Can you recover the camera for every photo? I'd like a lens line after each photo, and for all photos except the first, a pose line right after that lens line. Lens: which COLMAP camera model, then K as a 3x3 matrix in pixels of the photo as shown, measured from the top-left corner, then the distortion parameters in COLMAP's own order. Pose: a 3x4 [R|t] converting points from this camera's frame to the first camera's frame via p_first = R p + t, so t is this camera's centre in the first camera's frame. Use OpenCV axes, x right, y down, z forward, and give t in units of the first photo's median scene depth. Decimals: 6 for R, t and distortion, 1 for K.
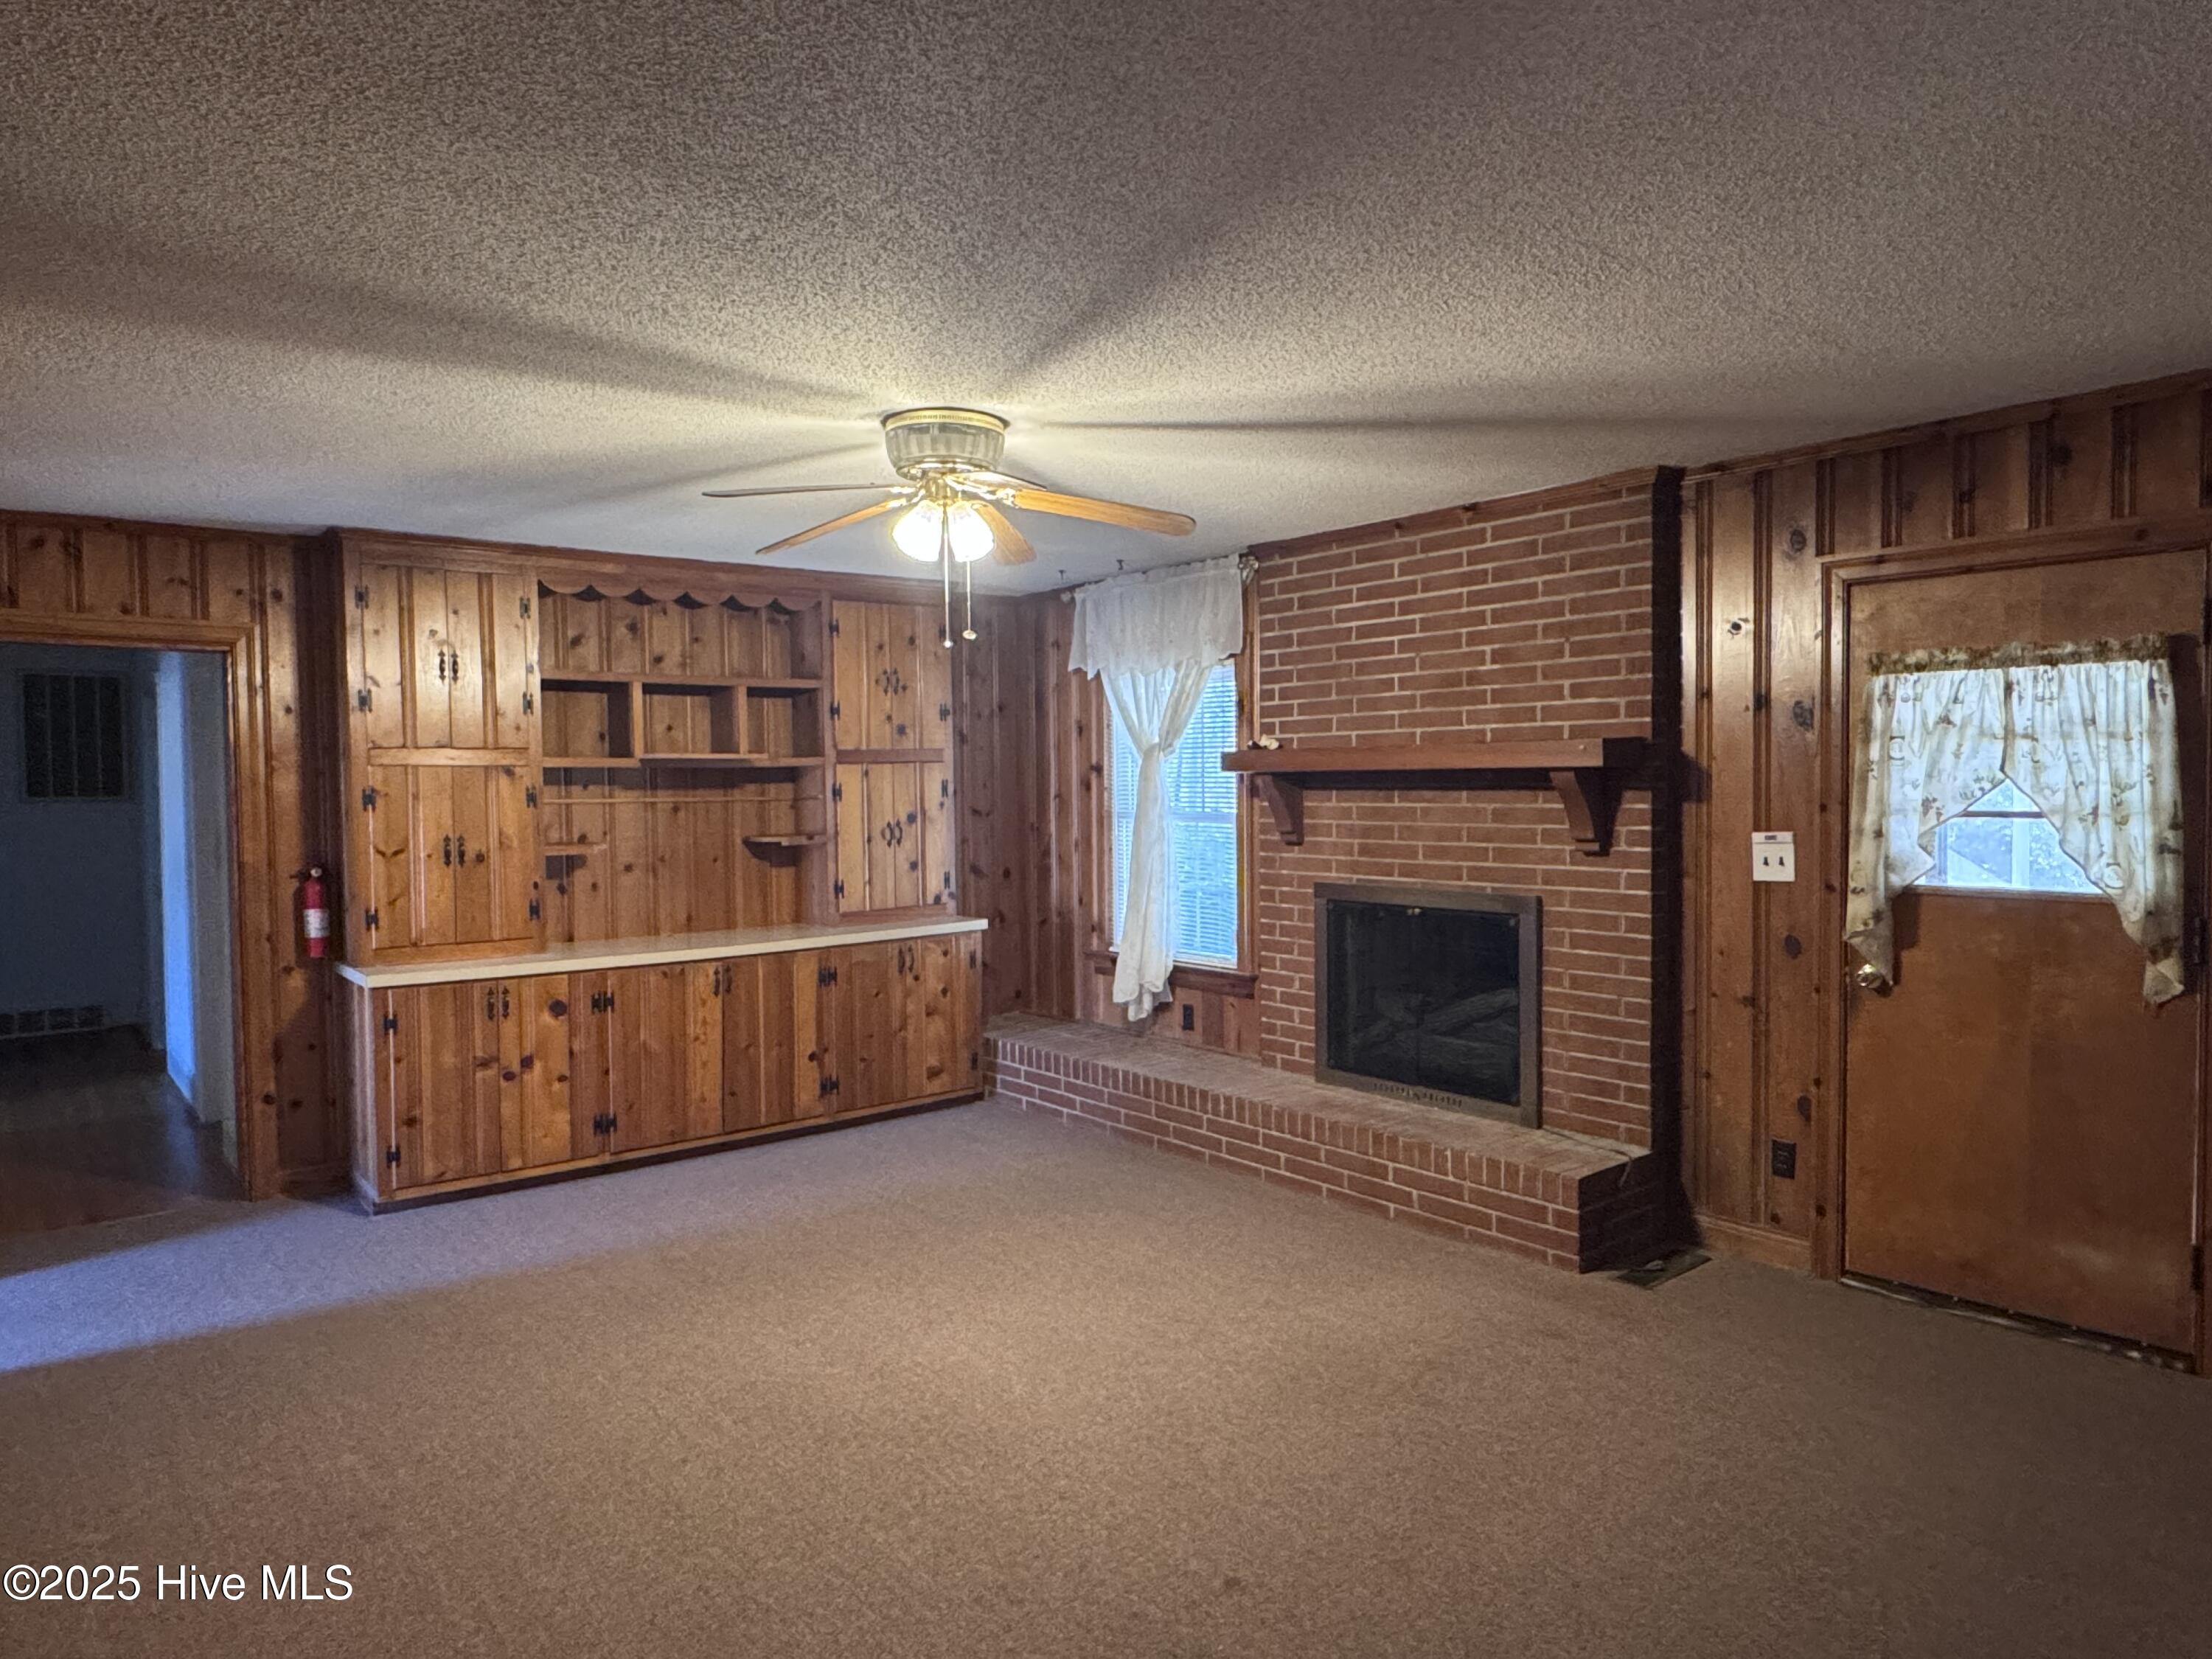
lens RADIAL K [[1390.7, 0, 1092.5], [0, 1390.7, 823.8], [0, 0, 1]] dist [-0.005357, 0.004406]
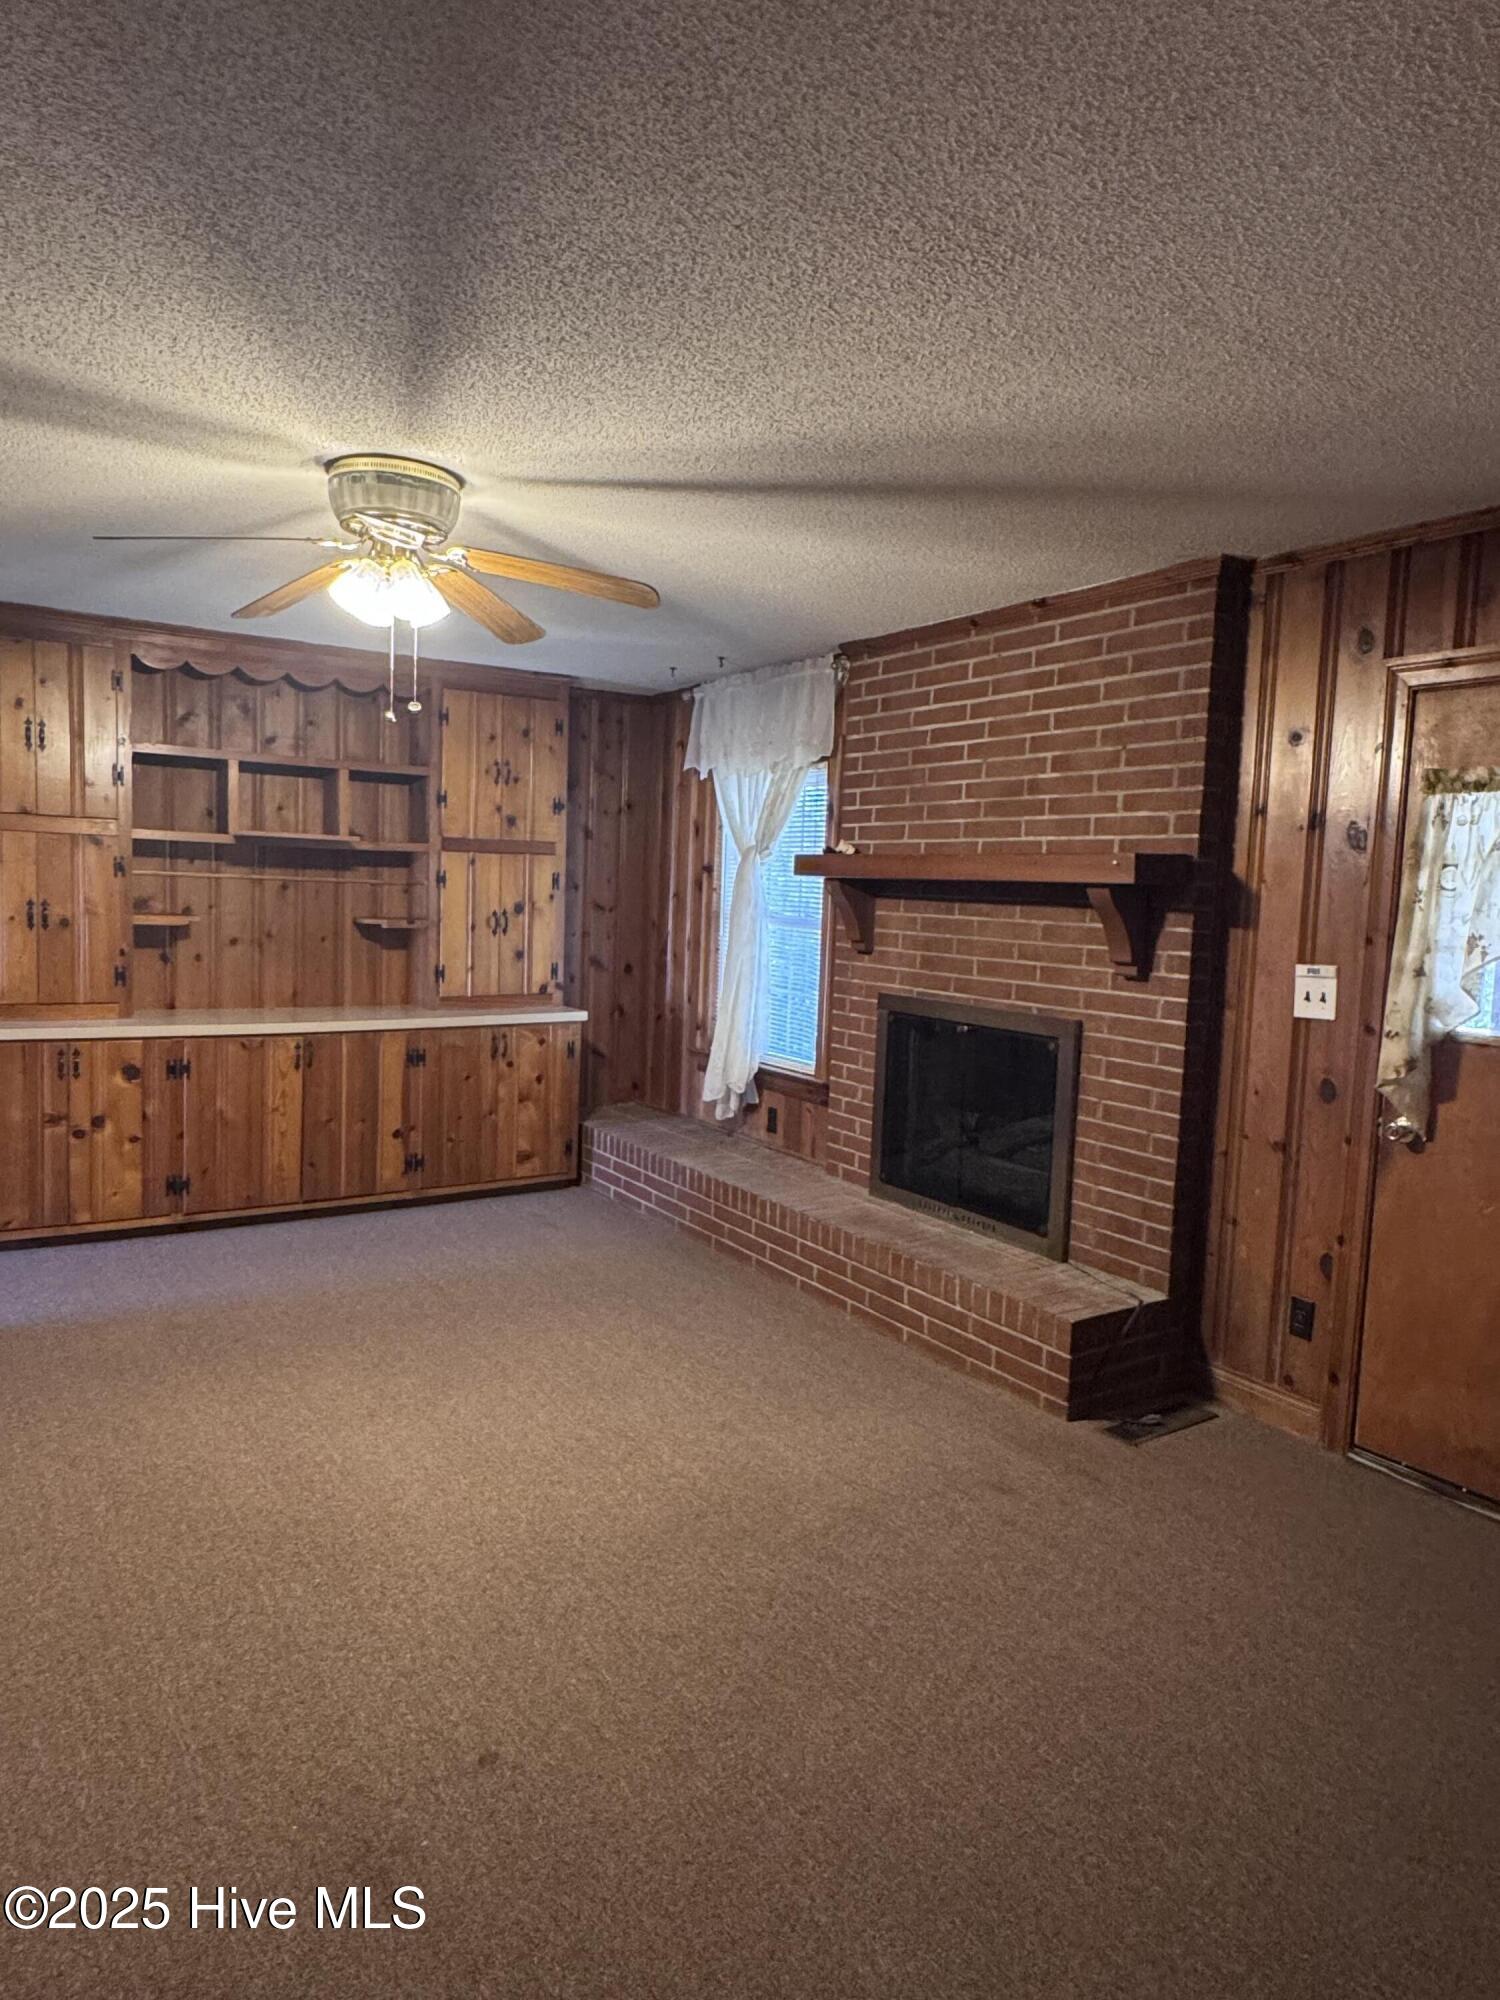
lens RADIAL K [[1257.4, 0, 754.9], [0, 1257.4, 995.2], [0, 0, 1]] dist [-0.005357, 0.004406]
pose [[0.994388, 0.057434, -0.088844, 0.167246], [-0.052726, 0.997123, 0.054460, 0.000178], [0.091716, -0.049470, 0.994556, 0.122960]]
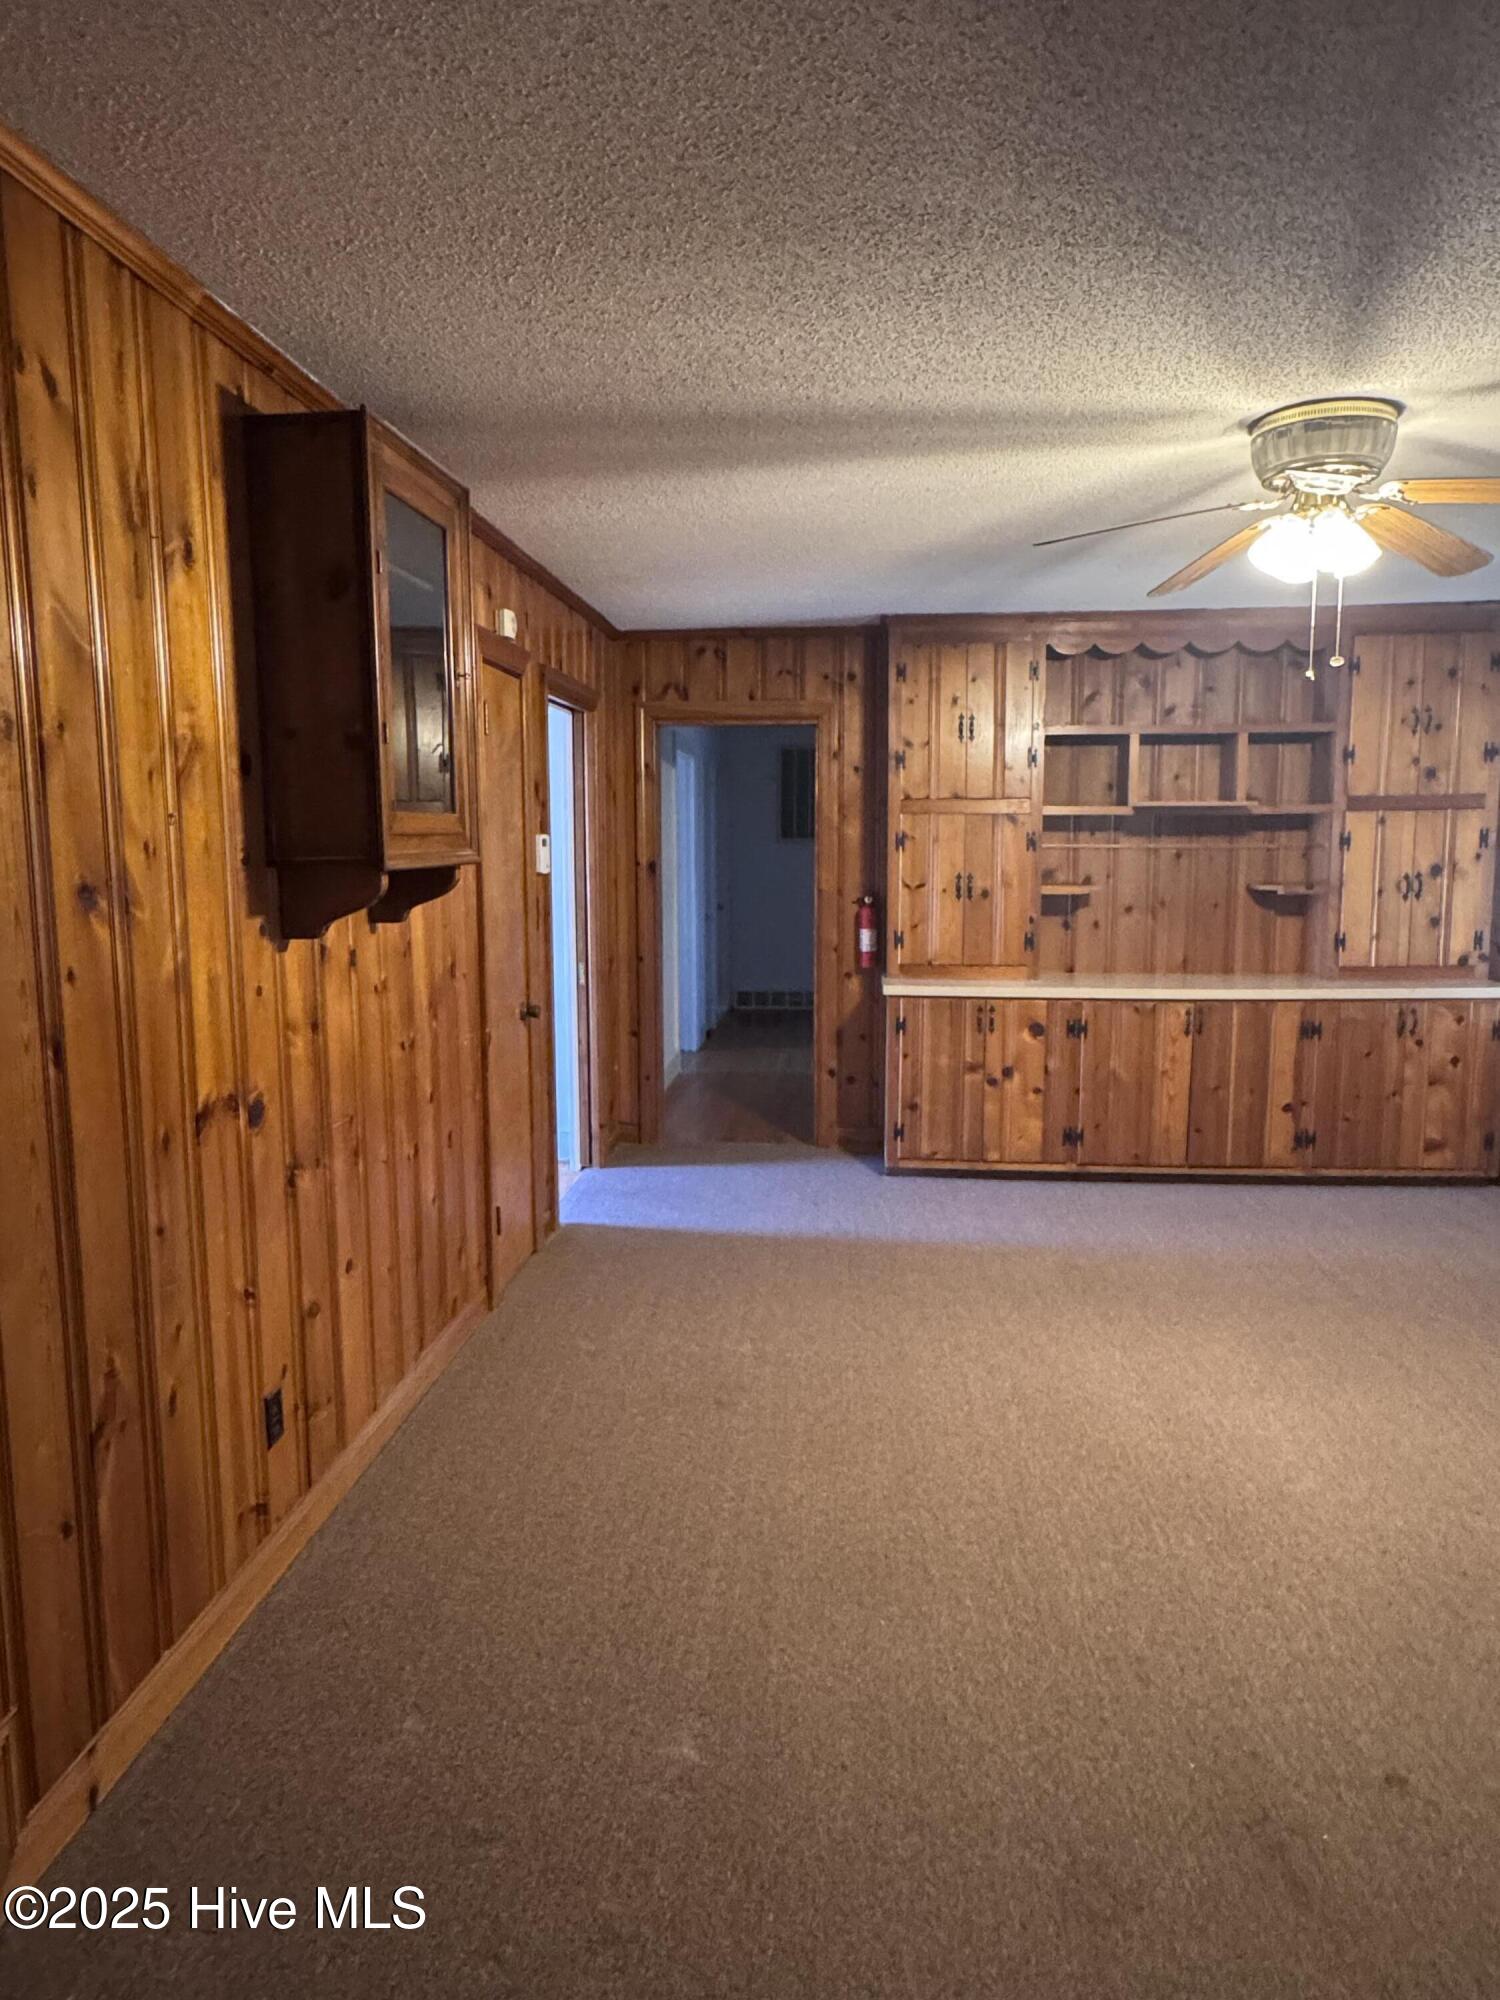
lens RADIAL K [[1257.4, 0, 745.2], [0, 1257.4, 991.8], [0, 0, 1]] dist [-0.005357, 0.004406]
pose [[0.719232, 0.093853, -0.688402, 0.157028], [-0.027063, 0.993867, 0.107222, -0.001186], [0.694243, -0.058487, 0.717361, 0.108266]]
